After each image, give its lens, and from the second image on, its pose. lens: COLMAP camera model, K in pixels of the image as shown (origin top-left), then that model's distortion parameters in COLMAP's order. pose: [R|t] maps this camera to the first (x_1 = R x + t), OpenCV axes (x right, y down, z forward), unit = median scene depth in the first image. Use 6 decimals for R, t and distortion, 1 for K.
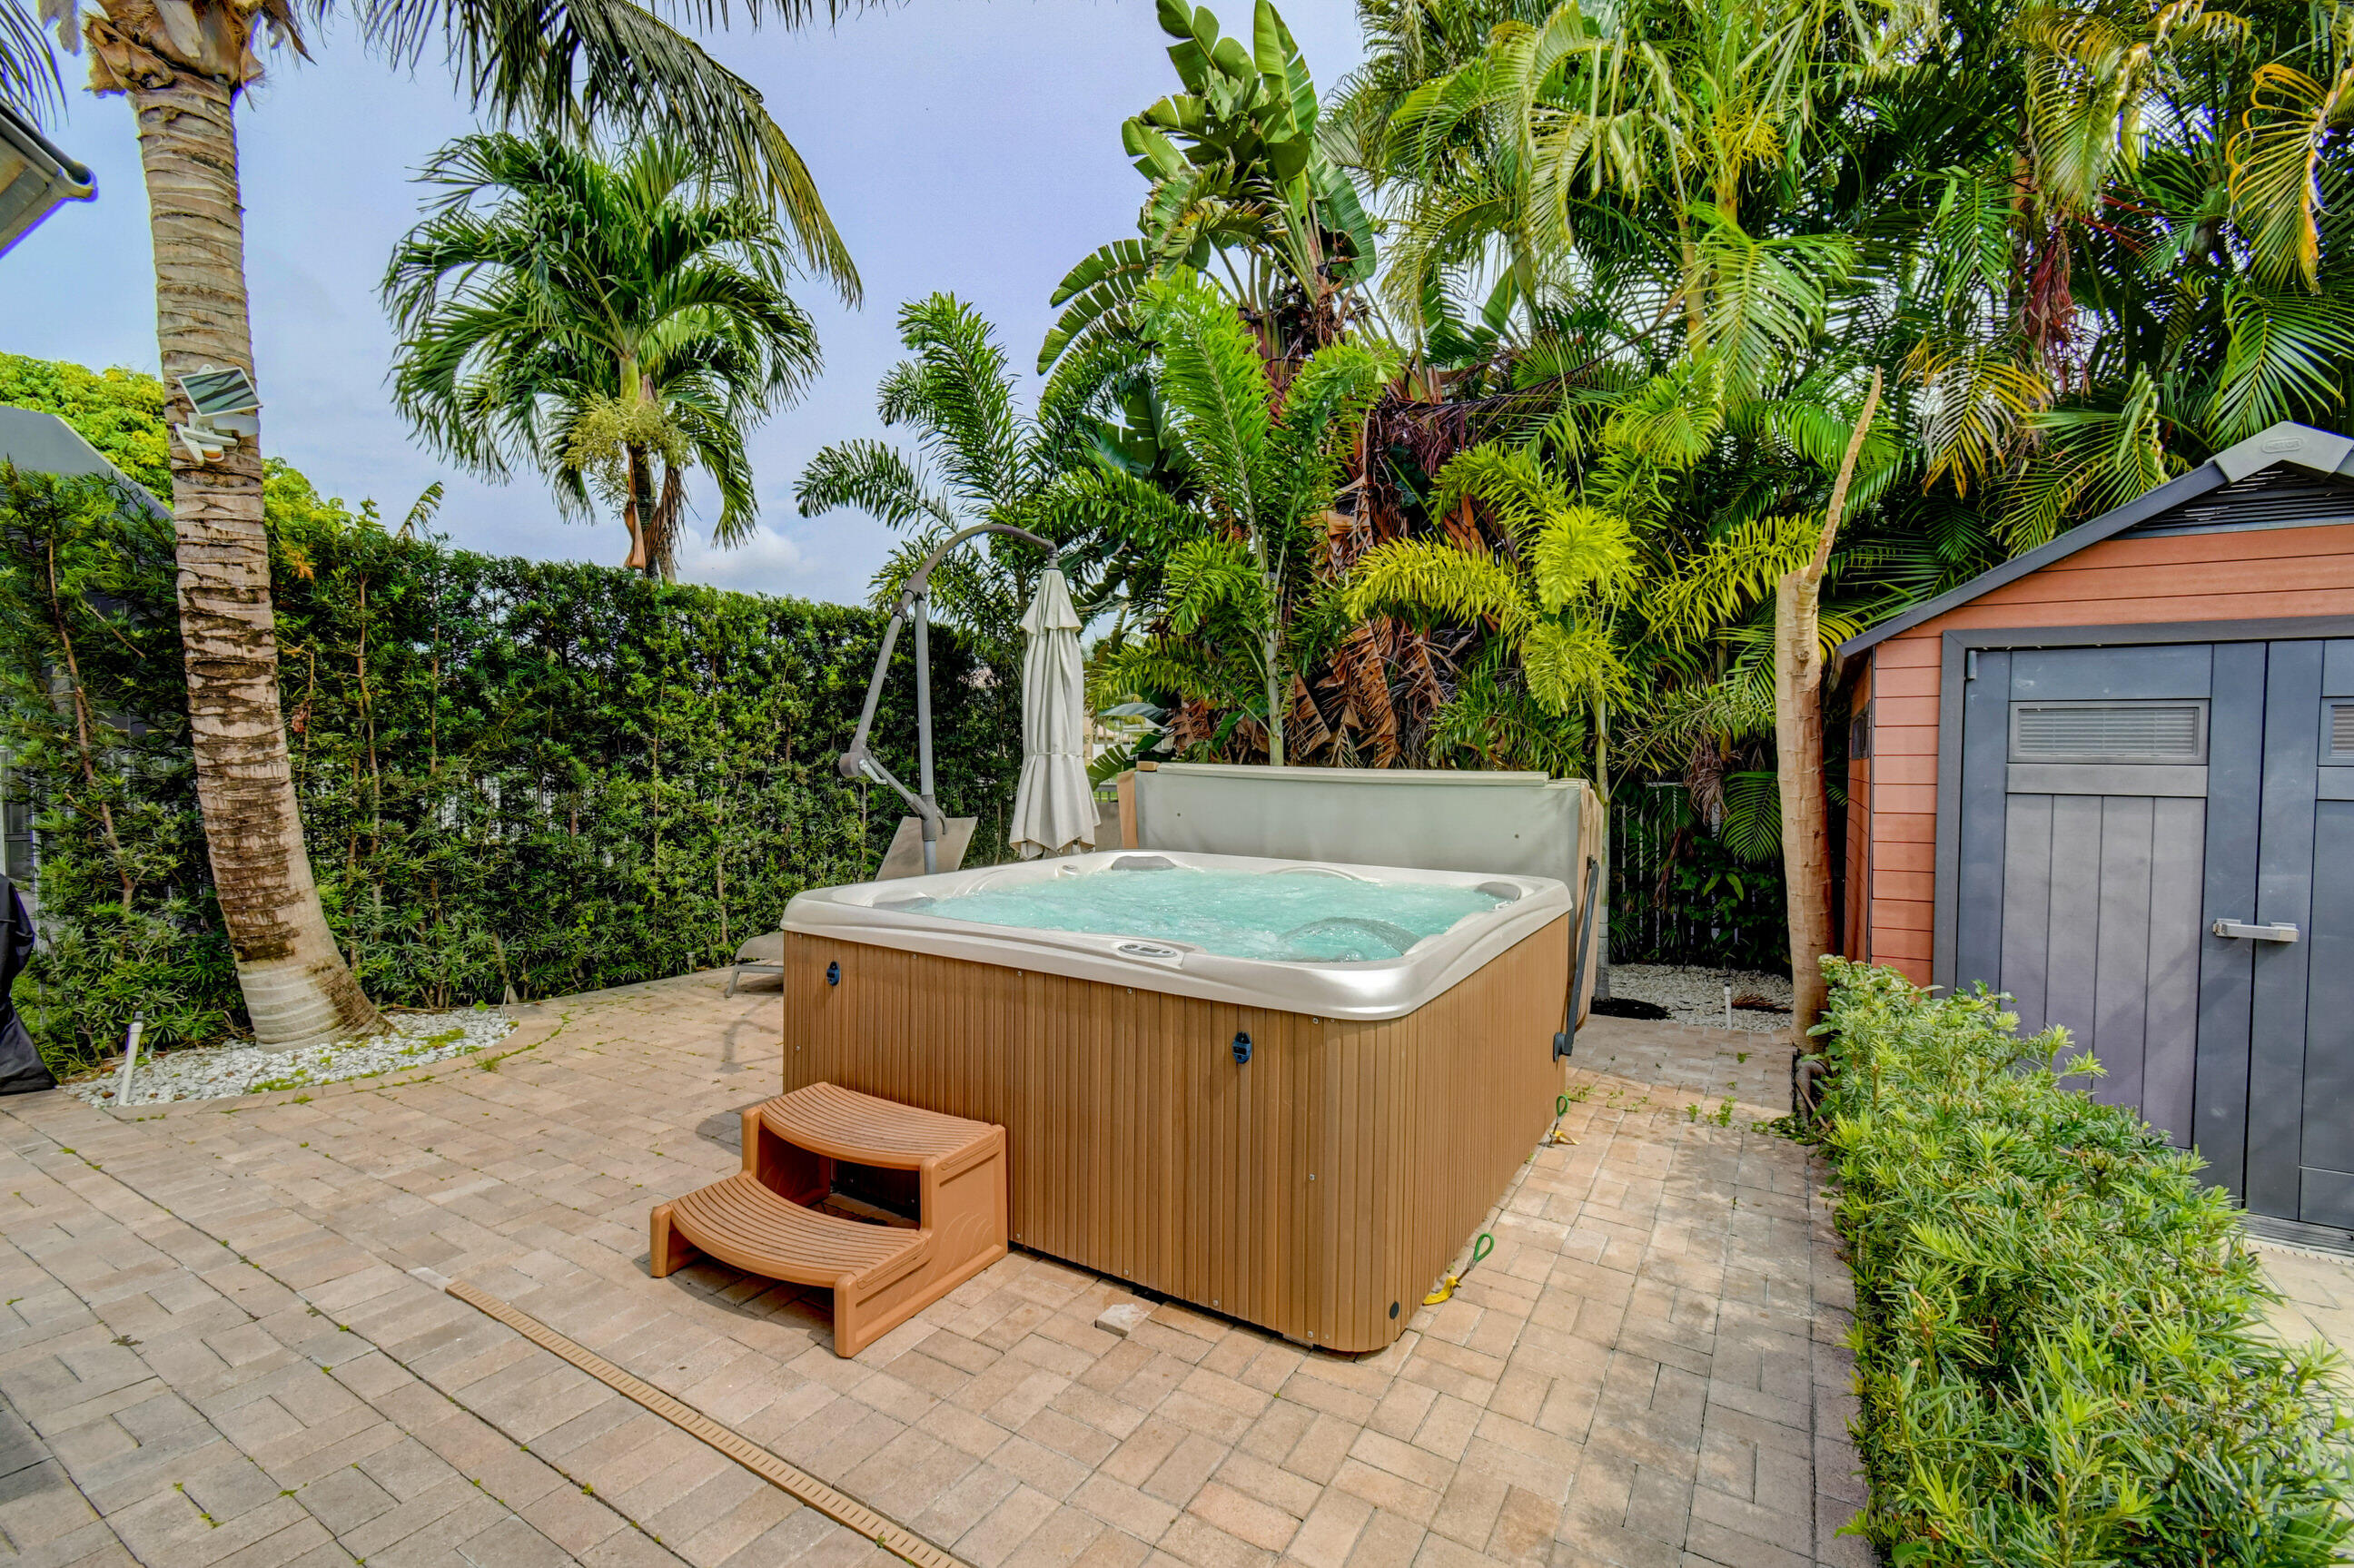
lens RADIAL K [[1030.9, 0, 1177.0], [0, 1030.9, 784.0], [0, 0, 1]] dist [0.003123, -0.004099]
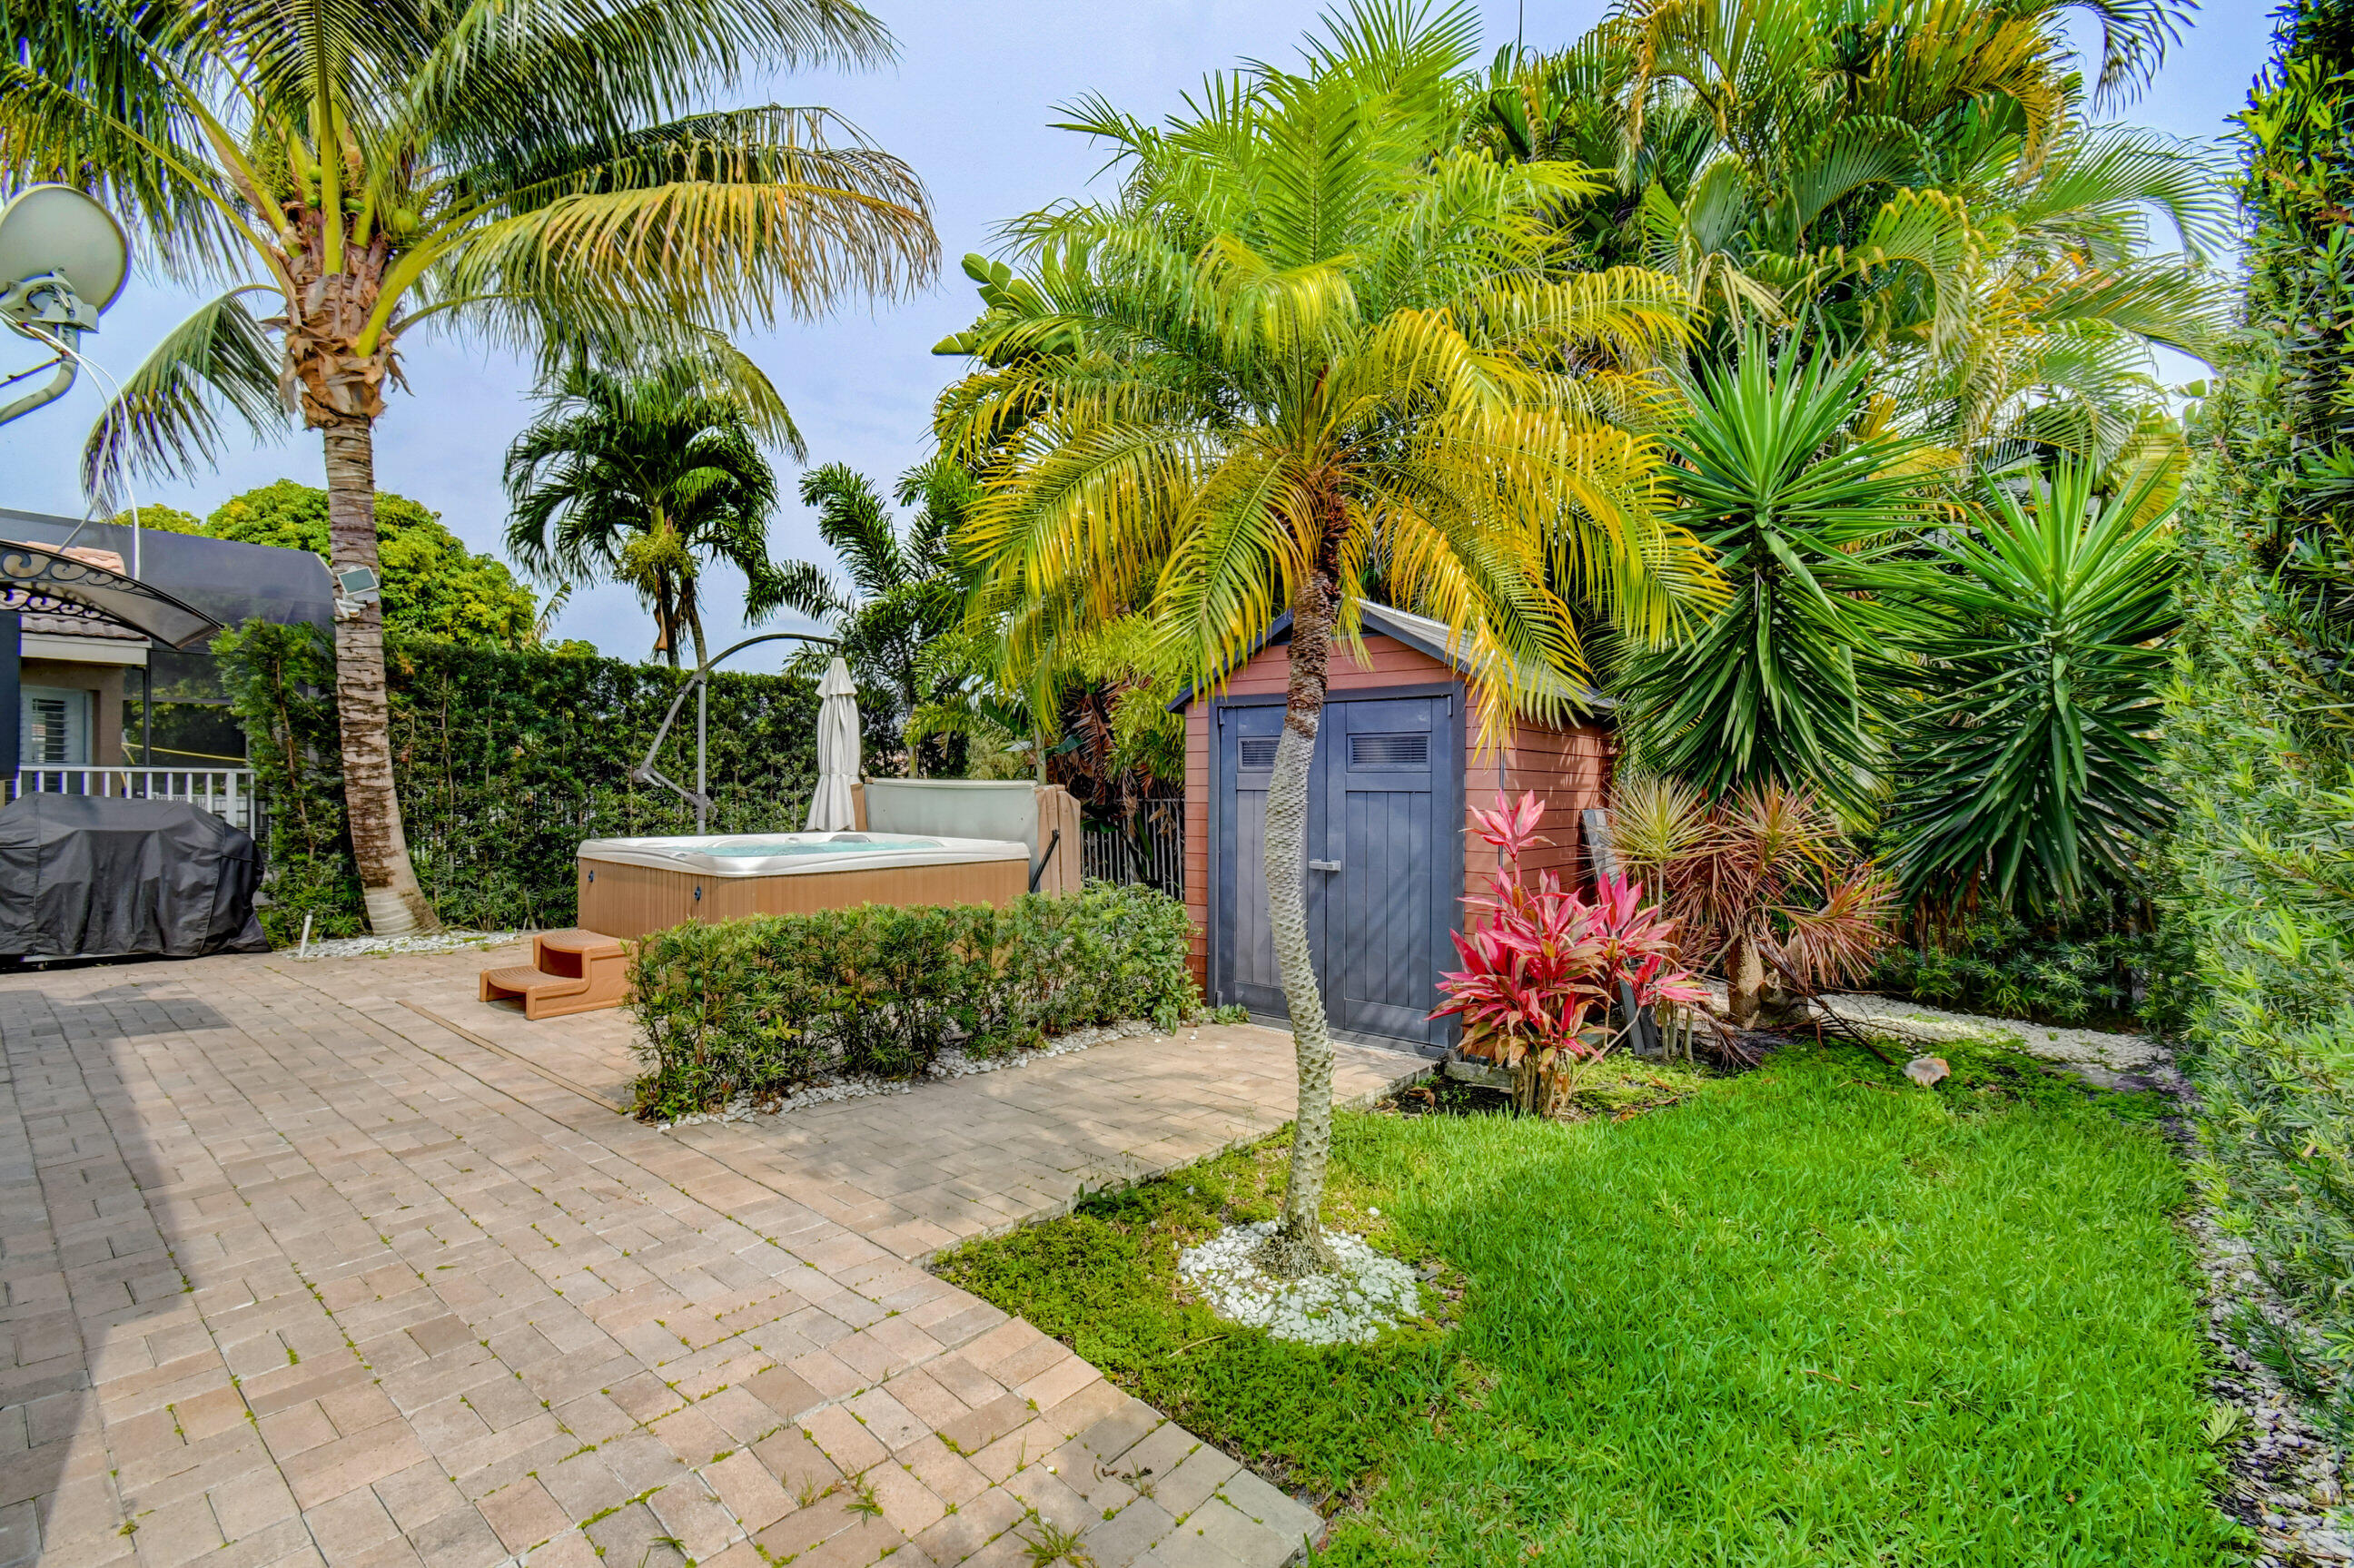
lens RADIAL K [[1030.9, 0, 1177.0], [0, 1030.9, 784.0], [0, 0, 1]] dist [0.003123, -0.004099]
pose [[0.988665, -0.000900, -0.150134, 0.775111], [-0.004500, 0.999355, -0.035622, 0.048735], [0.150069, 0.035894, 0.988024, -0.581784]]
